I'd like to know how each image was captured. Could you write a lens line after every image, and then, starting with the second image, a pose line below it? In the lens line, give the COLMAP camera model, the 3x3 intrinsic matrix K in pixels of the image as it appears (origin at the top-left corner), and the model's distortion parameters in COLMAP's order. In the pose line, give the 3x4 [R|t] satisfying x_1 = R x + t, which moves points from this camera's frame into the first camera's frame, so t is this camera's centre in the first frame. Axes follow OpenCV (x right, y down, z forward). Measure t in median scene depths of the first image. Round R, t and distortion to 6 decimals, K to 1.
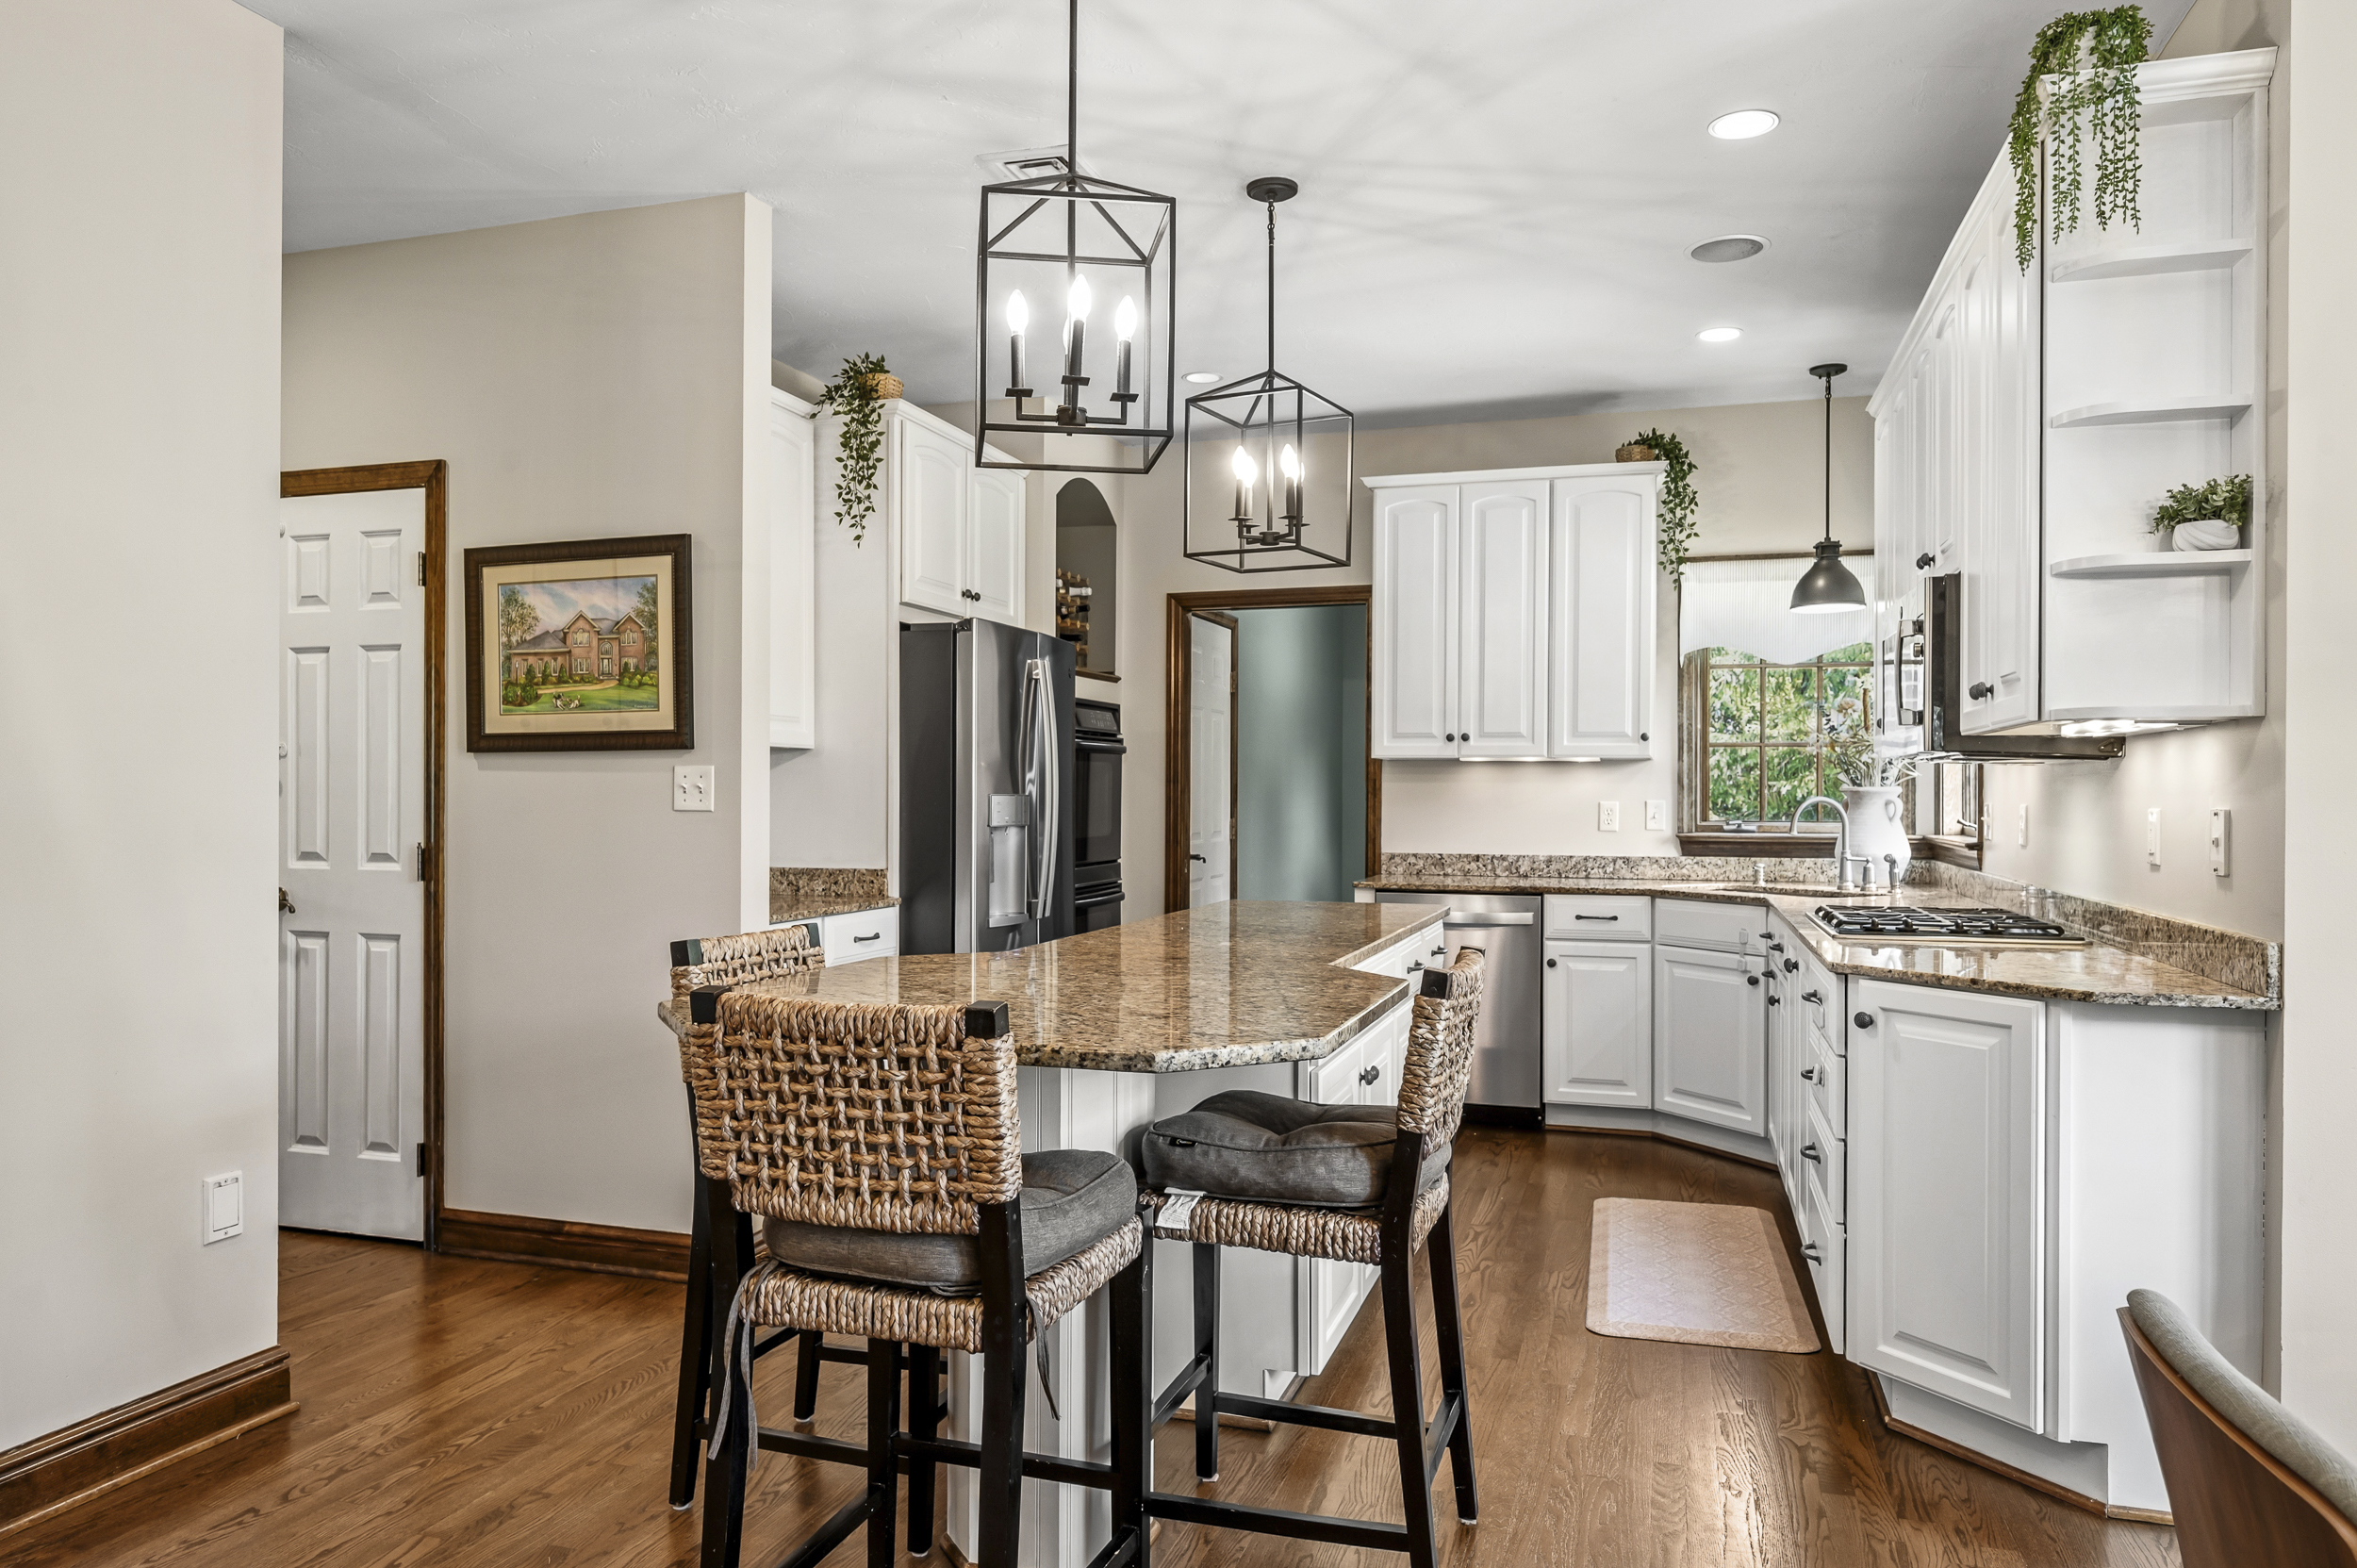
lens RADIAL K [[1549.8, 0, 1167.4], [0, 1549.8, 793.9], [0, 0, 1]] dist [-0.006839, 0.003135]
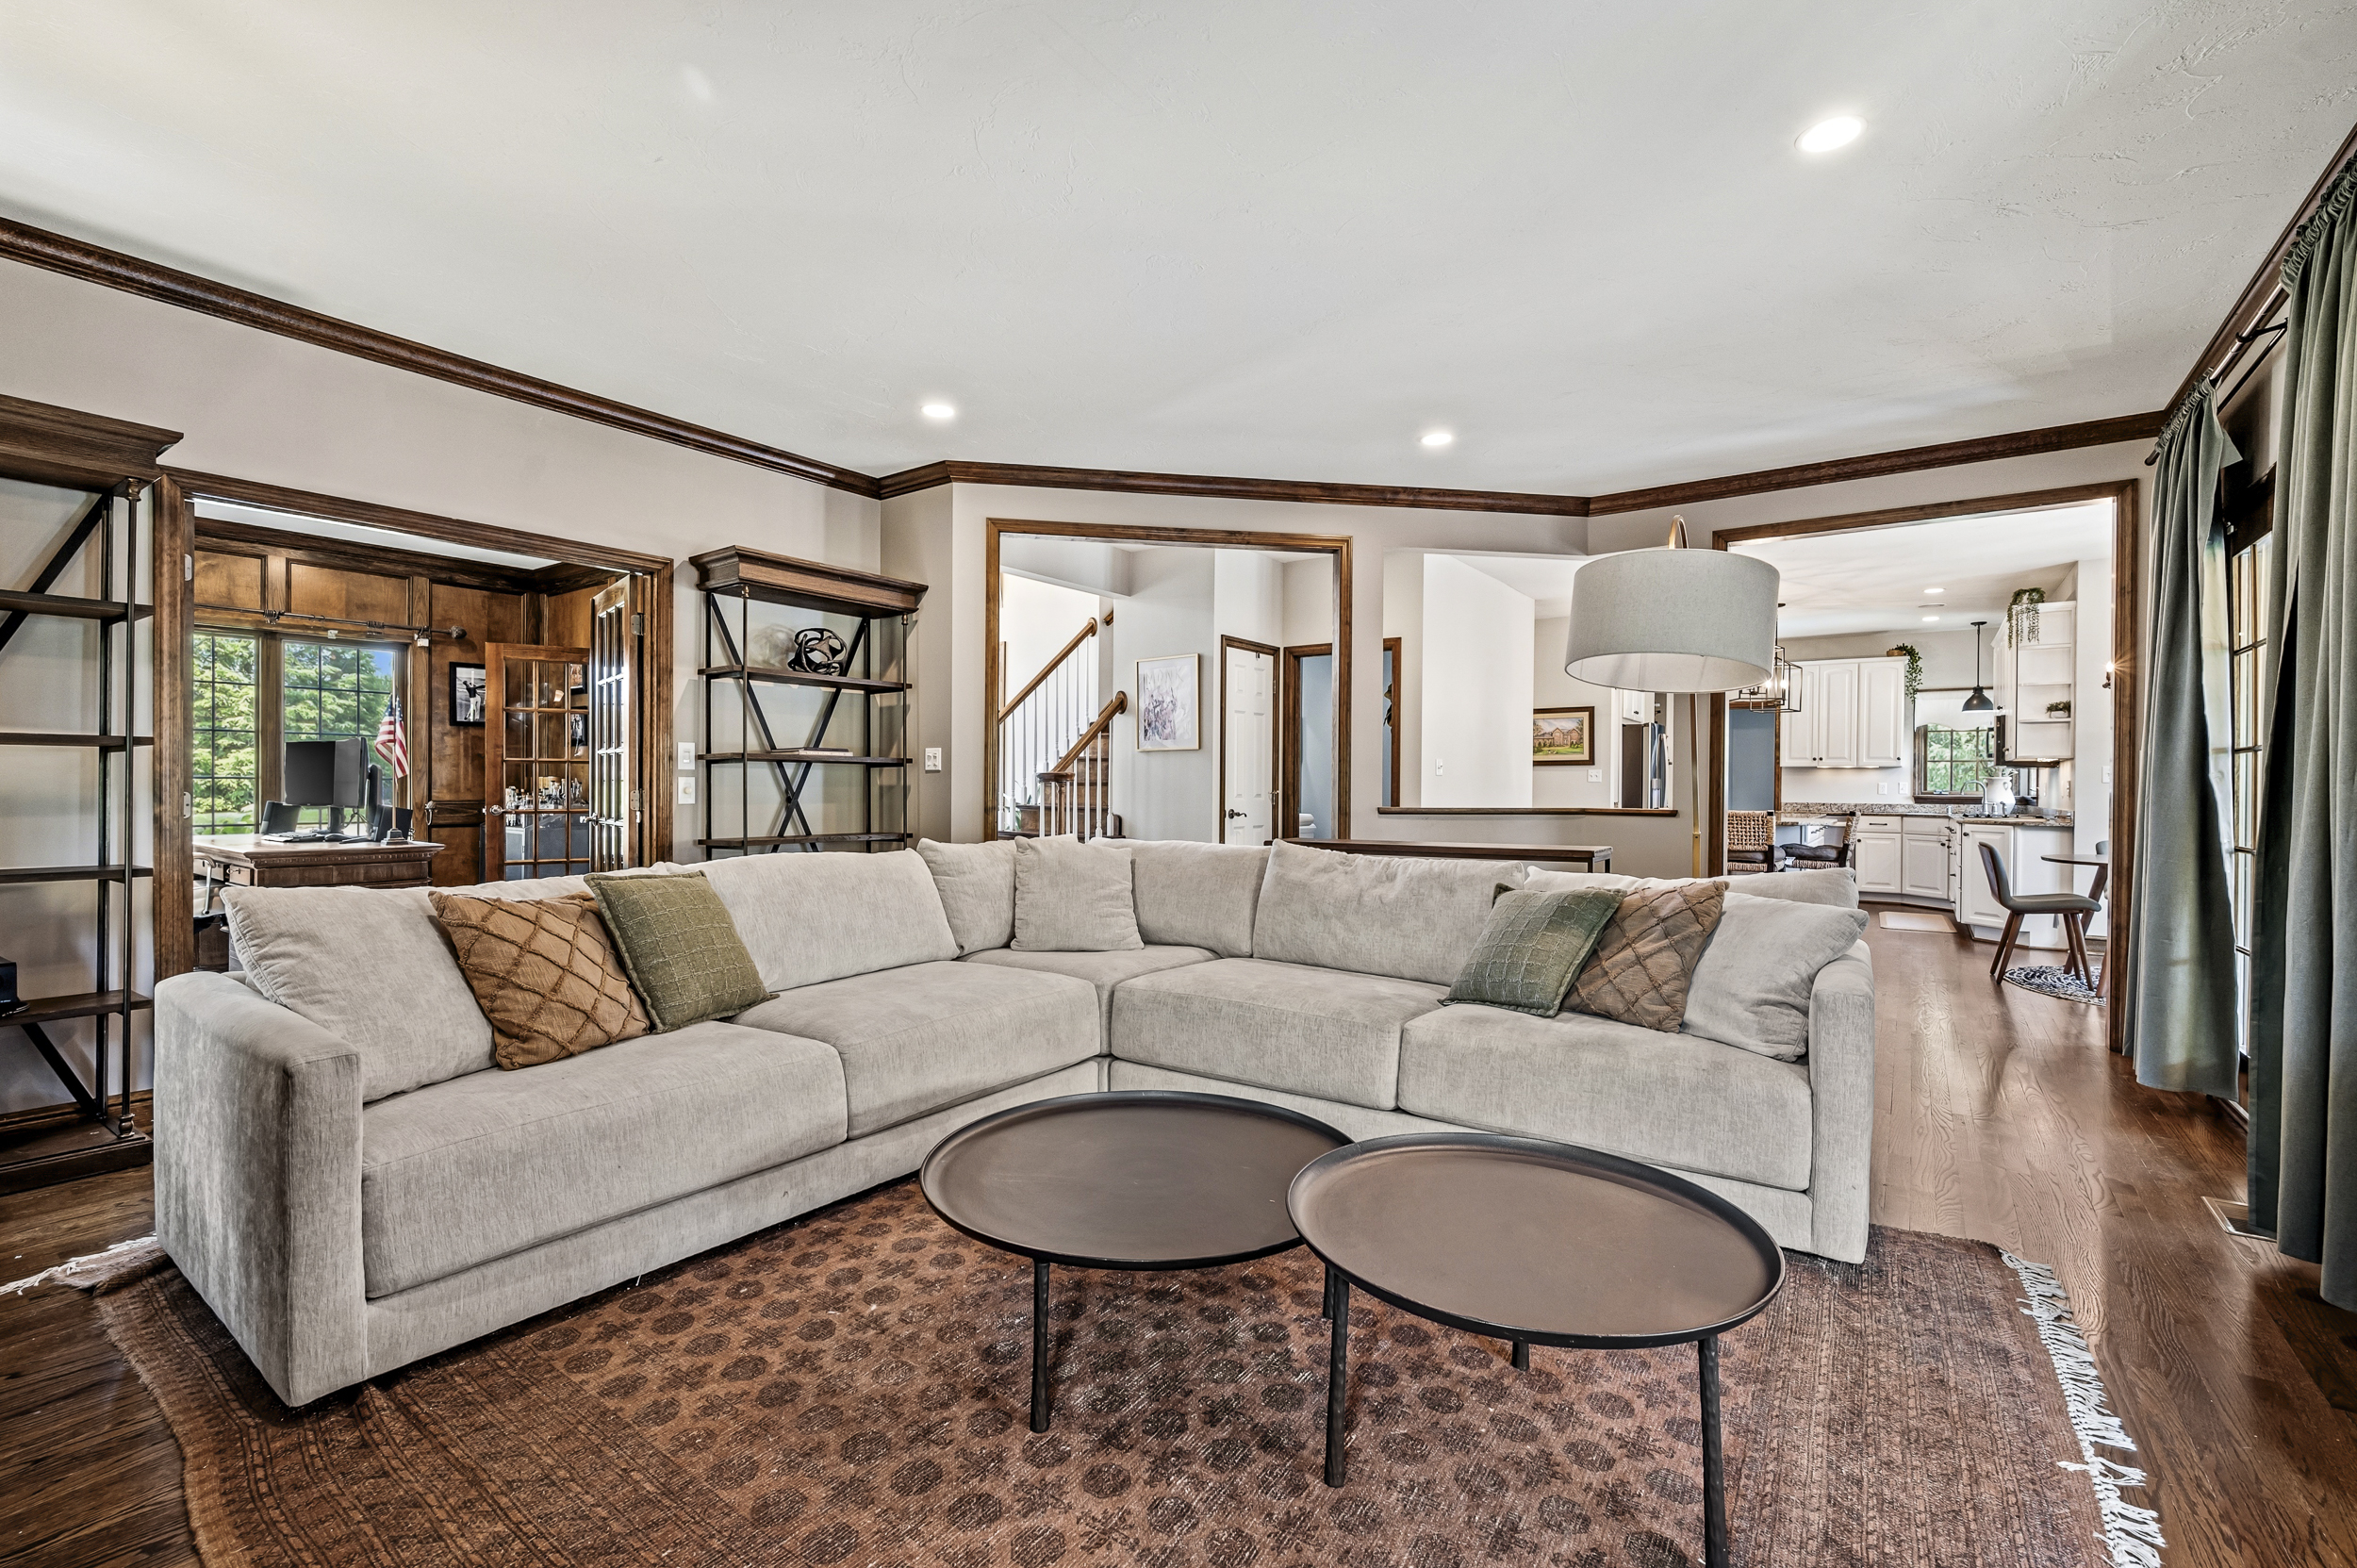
lens RADIAL K [[1022.3, 0, 1171.4], [0, 1022.3, 784.8], [0, 0, 1]] dist [-0.001983, 0.000317]
pose [[0.950788, 0.004521, -0.309810, -0.358479], [-0.004863, 0.999988, -0.000334, 0.016416], [0.309804, 0.001824, 0.950799, -1.125971]]
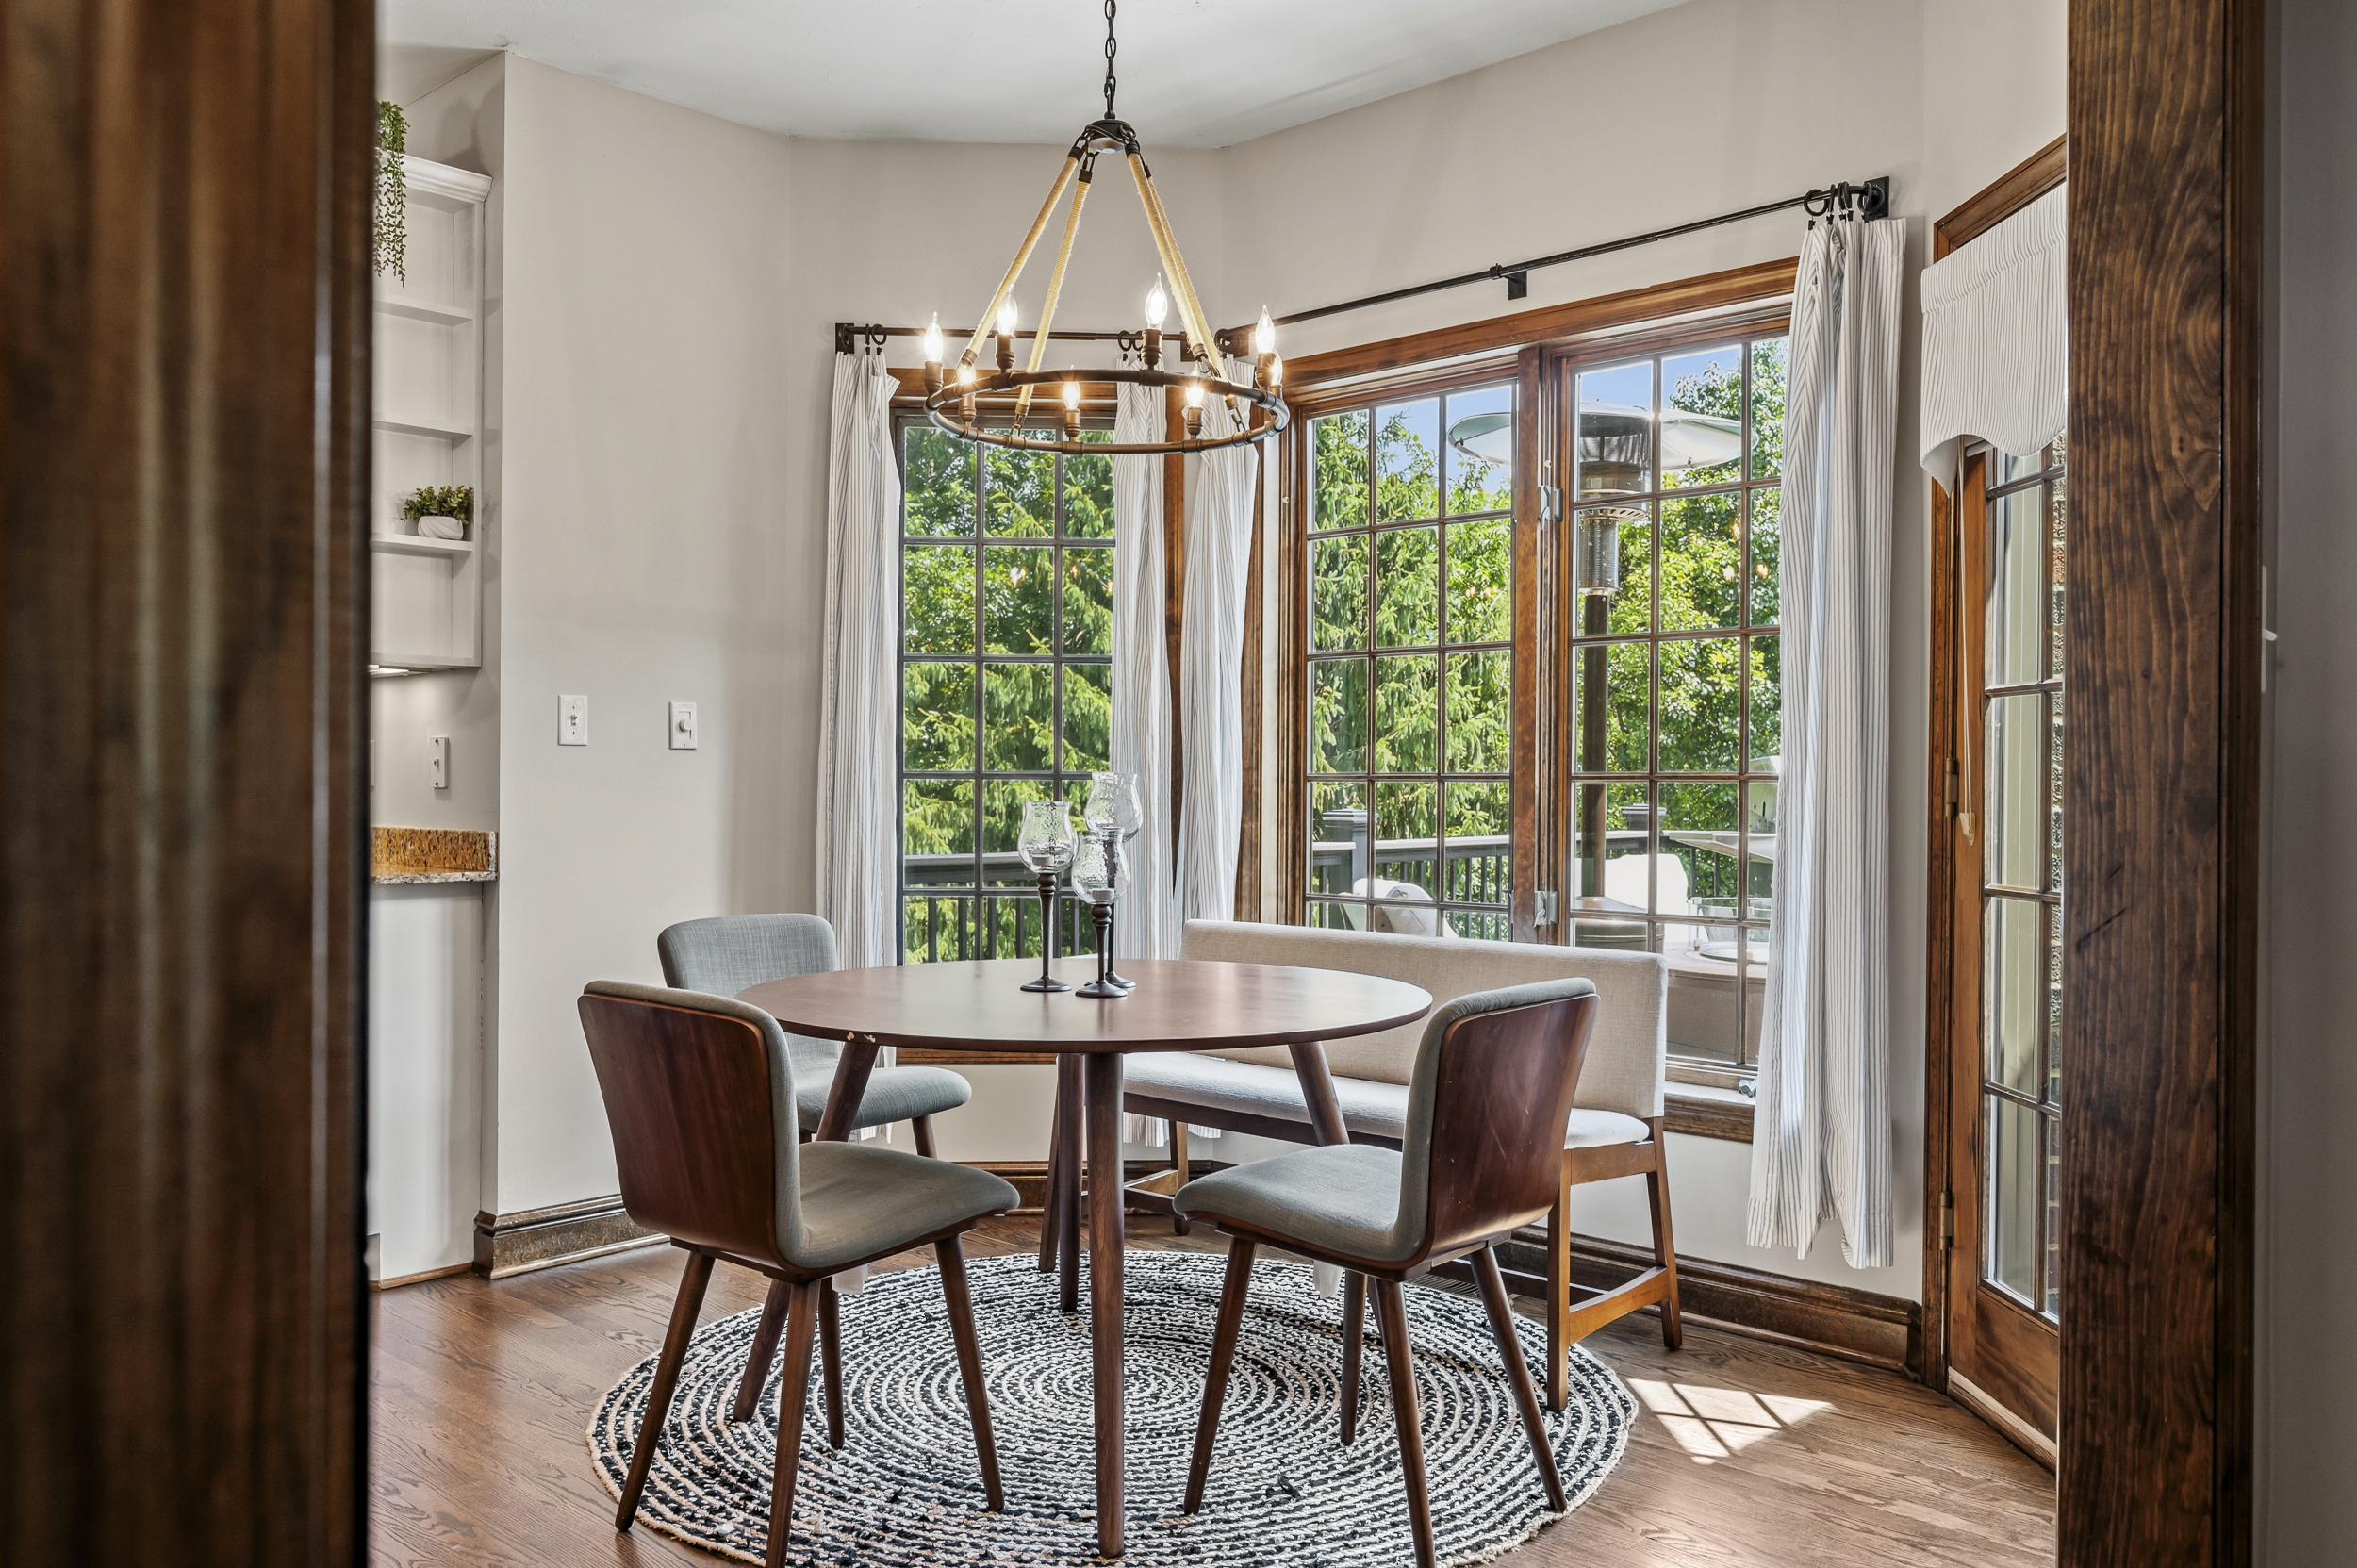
lens RADIAL K [[1765.2, 0, 1178.3], [0, 1765.2, 796.4], [0, 0, 1]] dist [-0.005381, 0.000774]
pose [[0.420104, -0.006736, 0.907451, -0.205058], [-0.002678, 0.999959, 0.008662, 0.022515], [-0.907472, -0.006069, 0.420069, -0.096619]]
